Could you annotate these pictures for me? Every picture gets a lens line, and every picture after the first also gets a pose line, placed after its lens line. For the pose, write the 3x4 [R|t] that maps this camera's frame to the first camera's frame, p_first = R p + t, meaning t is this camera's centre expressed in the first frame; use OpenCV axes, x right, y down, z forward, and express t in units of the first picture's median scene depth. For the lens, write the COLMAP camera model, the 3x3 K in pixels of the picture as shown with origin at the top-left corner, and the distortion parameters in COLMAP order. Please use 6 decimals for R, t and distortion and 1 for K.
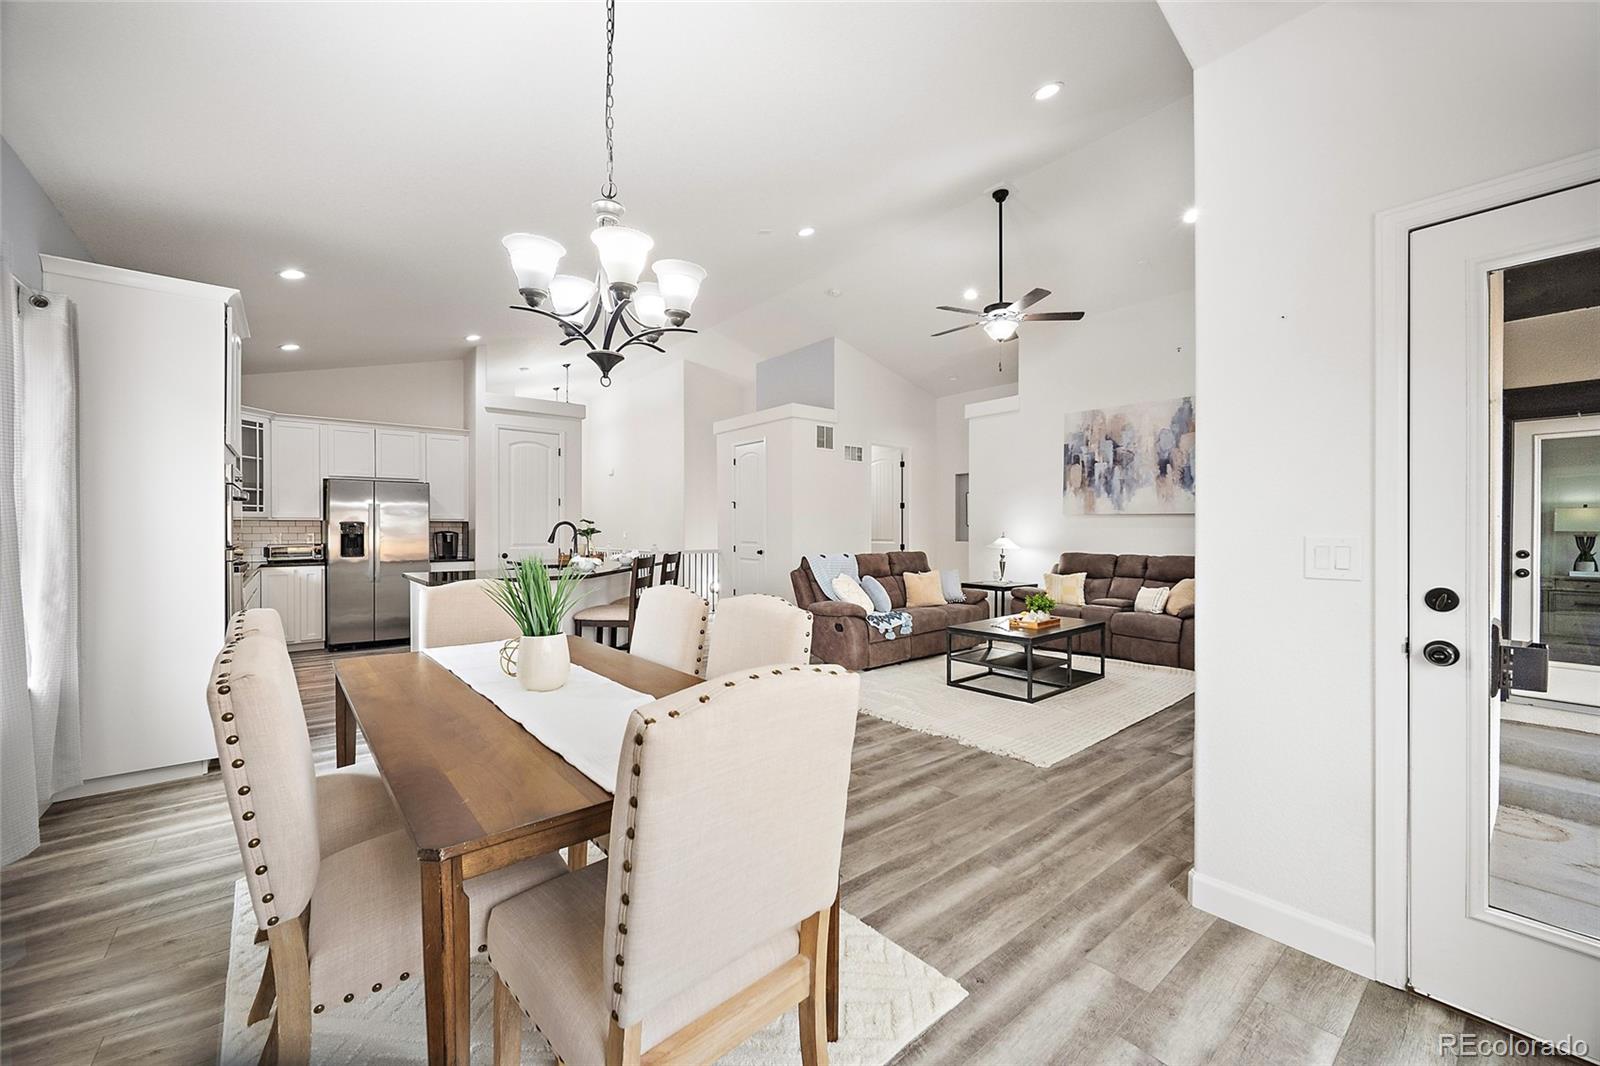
lens RADIAL K [[624.0, 0, 791.2], [0, 624.0, 534.2], [0, 0, 1]] dist [0.001500, -0.005583]
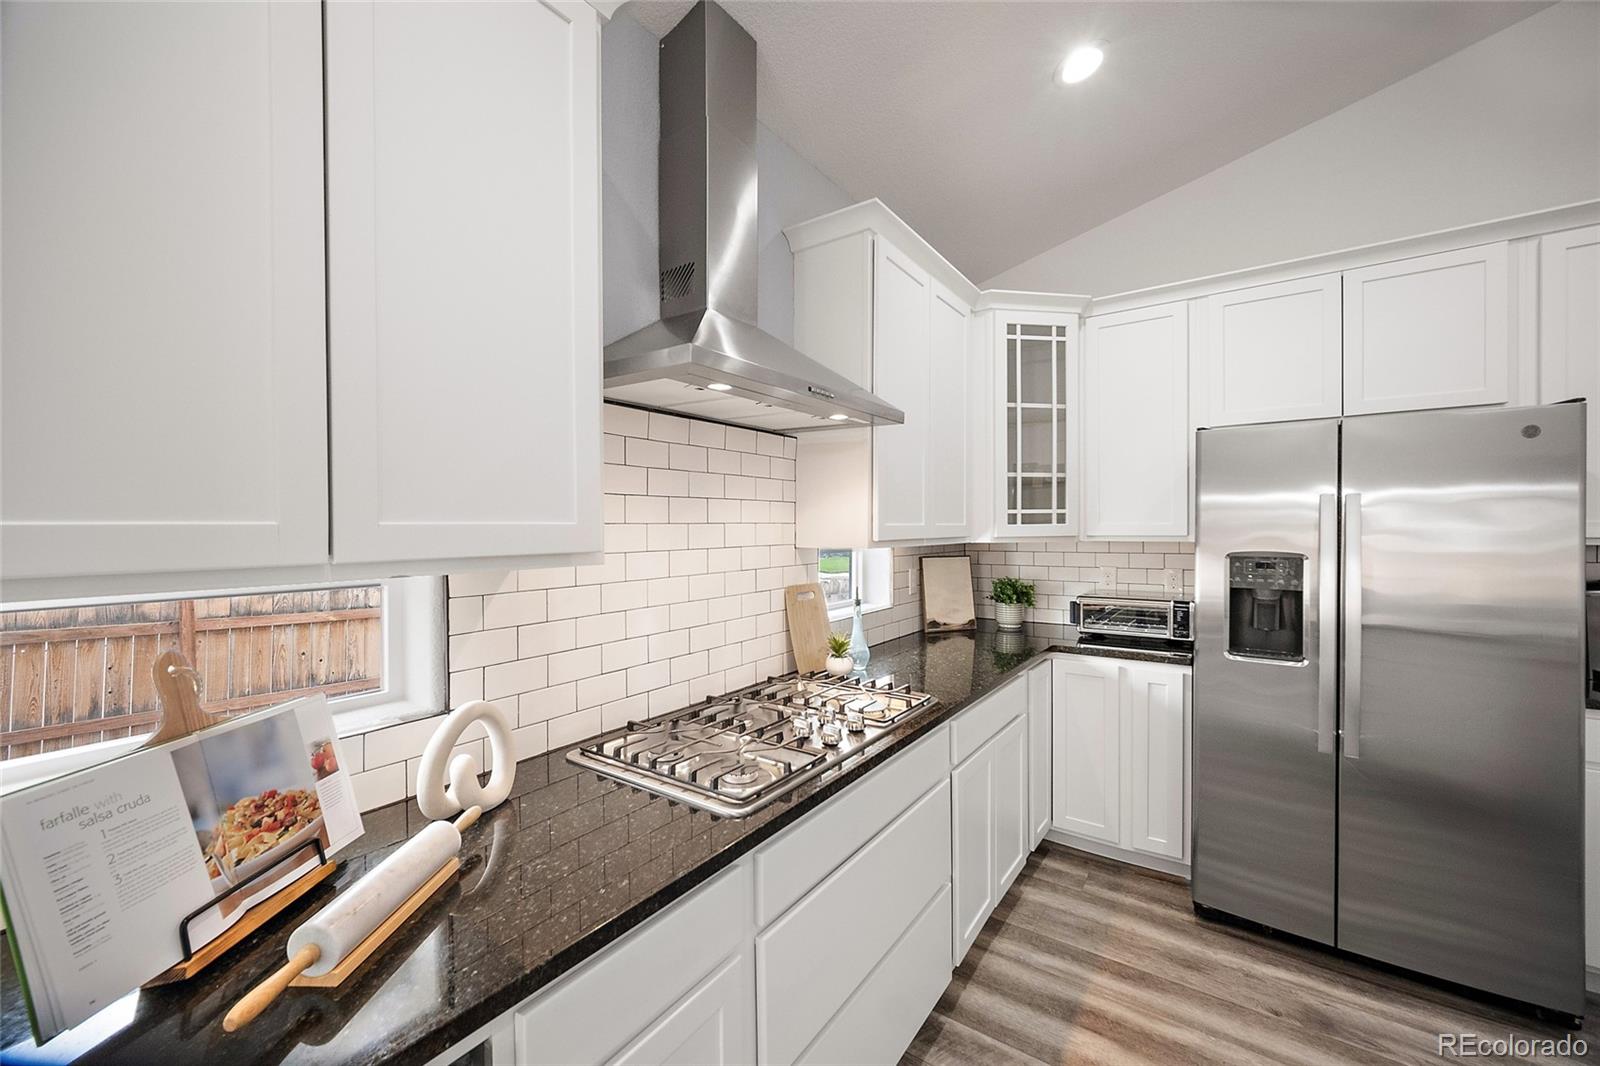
lens RADIAL K [[620.3, 0, 800.0], [0, 620.3, 533.0], [0, 0, 1]] dist [-0.000696, -0.000084]
pose [[0.279539, 0.008380, -0.960098, -0.459463], [-0.000062, 0.999962, 0.008710, -0.032569], [0.960134, -0.002376, 0.279529, 0.673125]]
